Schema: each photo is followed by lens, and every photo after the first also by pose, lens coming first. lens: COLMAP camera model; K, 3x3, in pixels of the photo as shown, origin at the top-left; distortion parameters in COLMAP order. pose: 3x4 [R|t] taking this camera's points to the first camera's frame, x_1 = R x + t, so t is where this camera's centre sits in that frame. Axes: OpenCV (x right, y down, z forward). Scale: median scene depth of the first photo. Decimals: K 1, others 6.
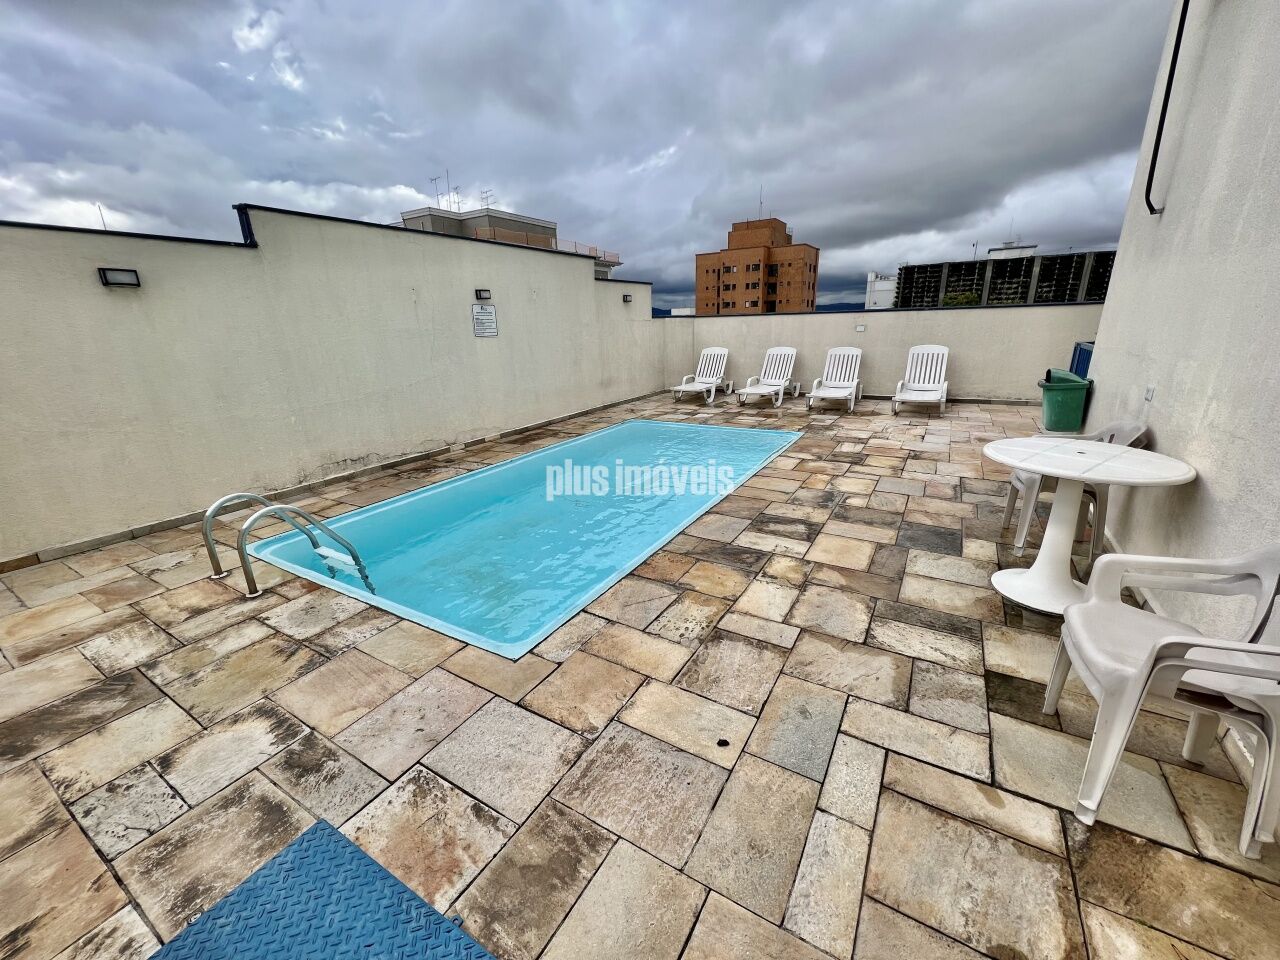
lens RADIAL K [[513.4, 0, 635.4], [0, 513.4, 483.7], [0, 0, 1]] dist [-0.002545, 0.000322]
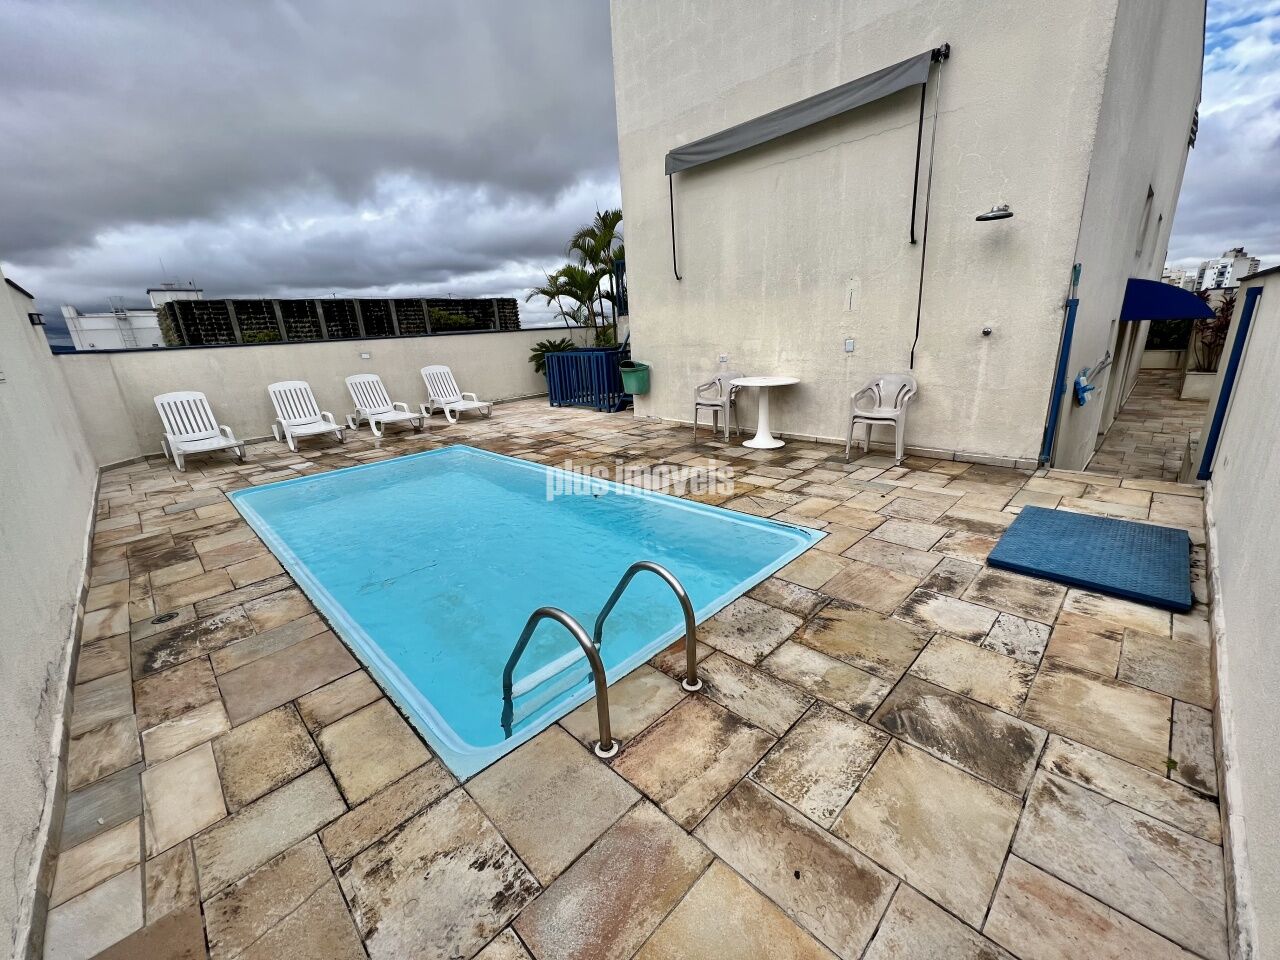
lens RADIAL K [[513.4, 0, 636.7], [0, 513.4, 481.0], [0, 0, 1]] dist [-0.002545, 0.000322]
pose [[0.247755, -0.261721, 0.932802, -1.722065], [0.337935, 0.925694, 0.169970, -0.244218], [-0.907974, 0.273116, 0.317790, 0.978666]]
